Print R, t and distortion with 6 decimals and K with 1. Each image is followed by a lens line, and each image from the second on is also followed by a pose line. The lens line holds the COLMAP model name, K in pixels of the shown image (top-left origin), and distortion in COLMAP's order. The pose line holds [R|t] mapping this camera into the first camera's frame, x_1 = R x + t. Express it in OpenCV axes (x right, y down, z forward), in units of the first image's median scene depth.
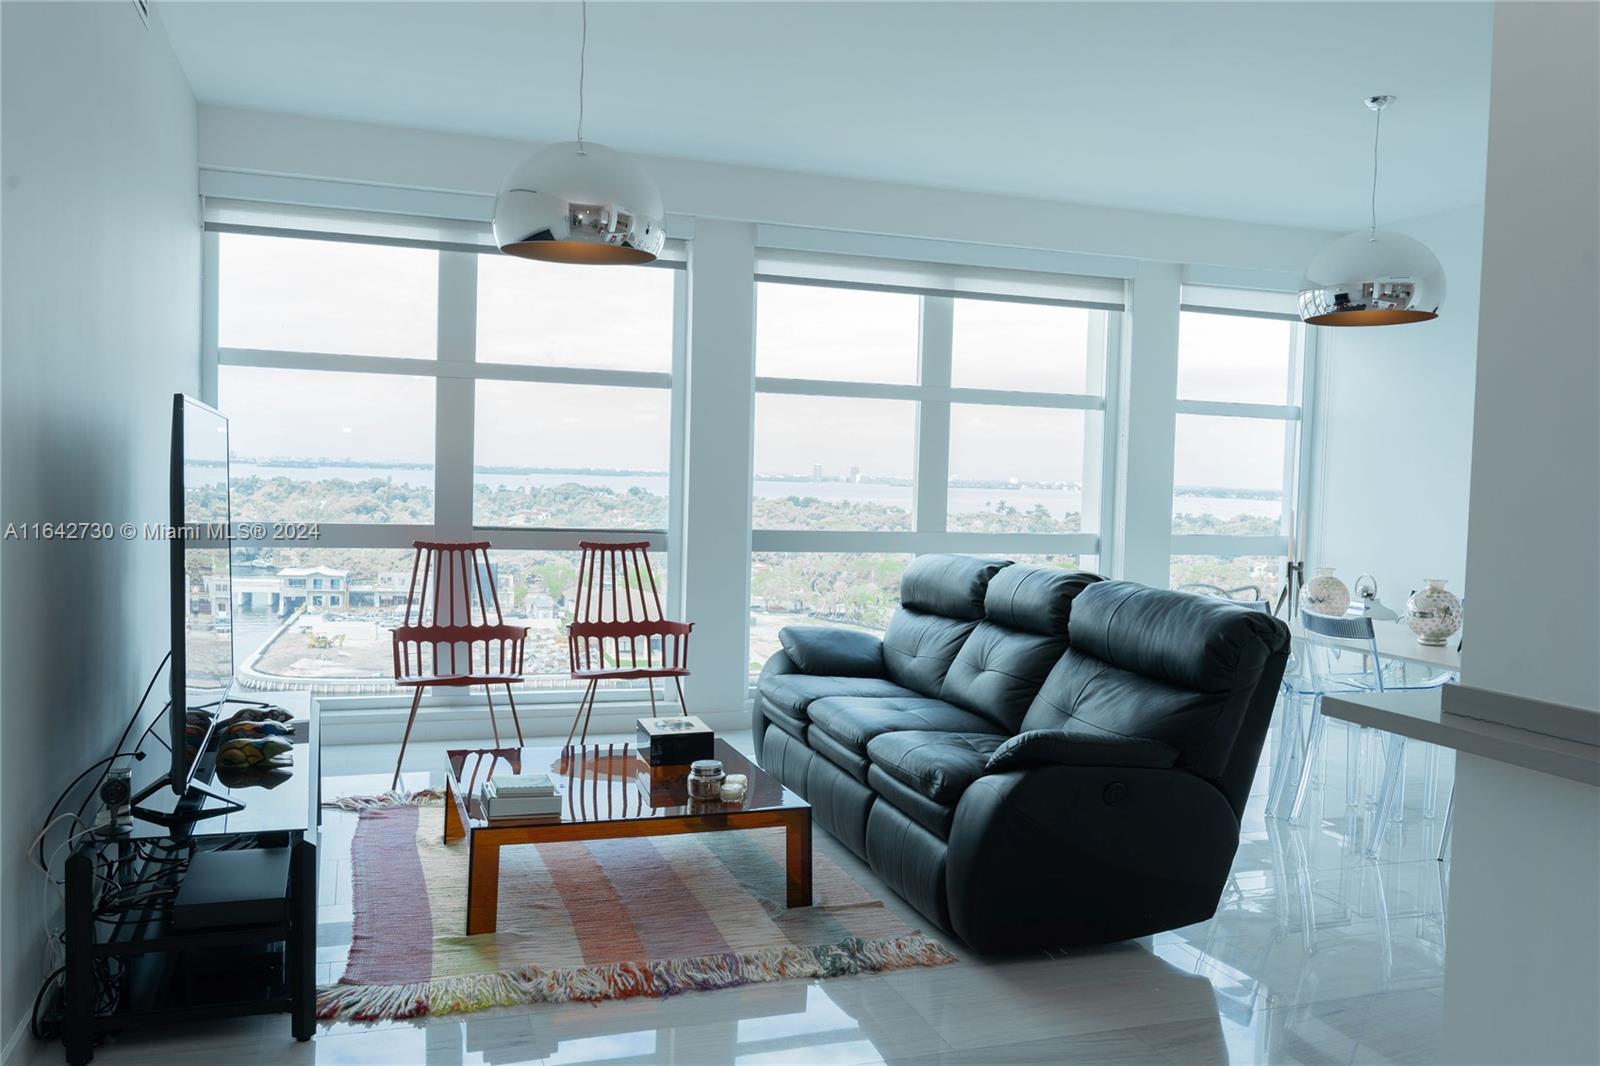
lens RADIAL K [[1307.9, 0, 800.0], [0, 1307.9, 533.0], [0, 0, 1]] dist [-0.008546, -0.002192]
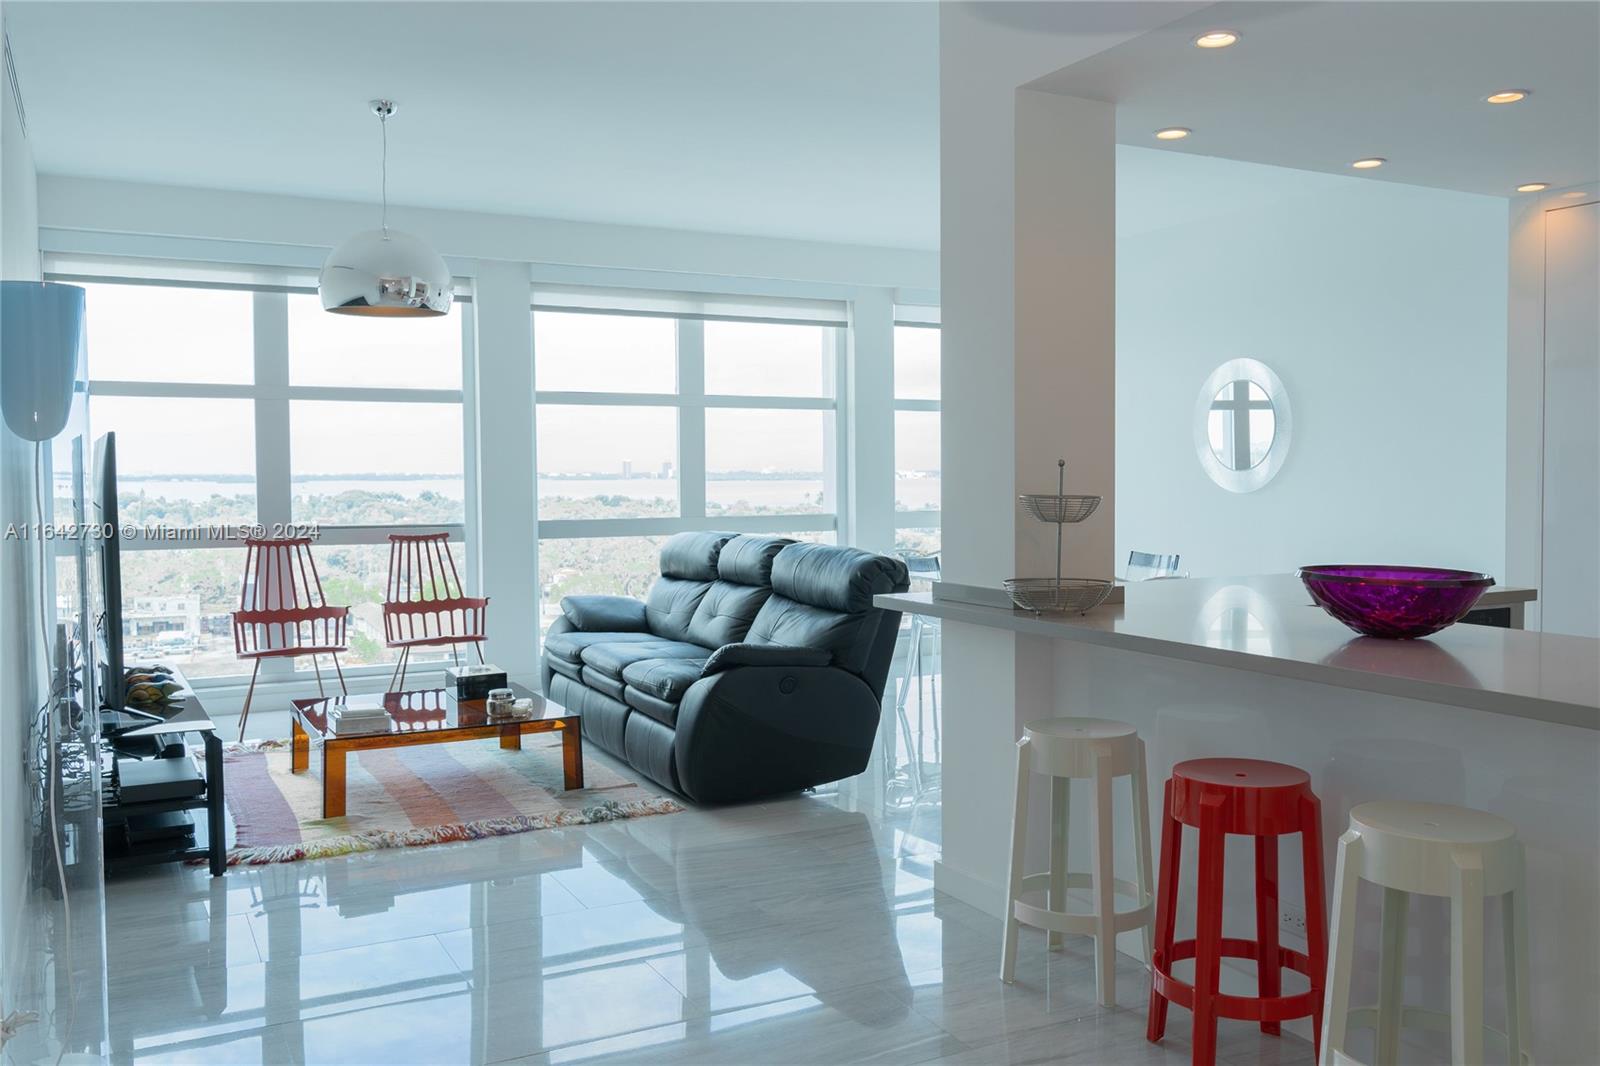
lens RADIAL K [[1430.4, 0, 848.2], [0, 1430.4, 518.7], [0, 0, 1]] dist [-0.004688, 0.006199]
pose [[0.986287, -0.039704, 0.160191, 0.039758], [0.041144, 0.999137, -0.005685, 0.017814], [-0.159827, 0.012198, 0.987070, -0.385693]]
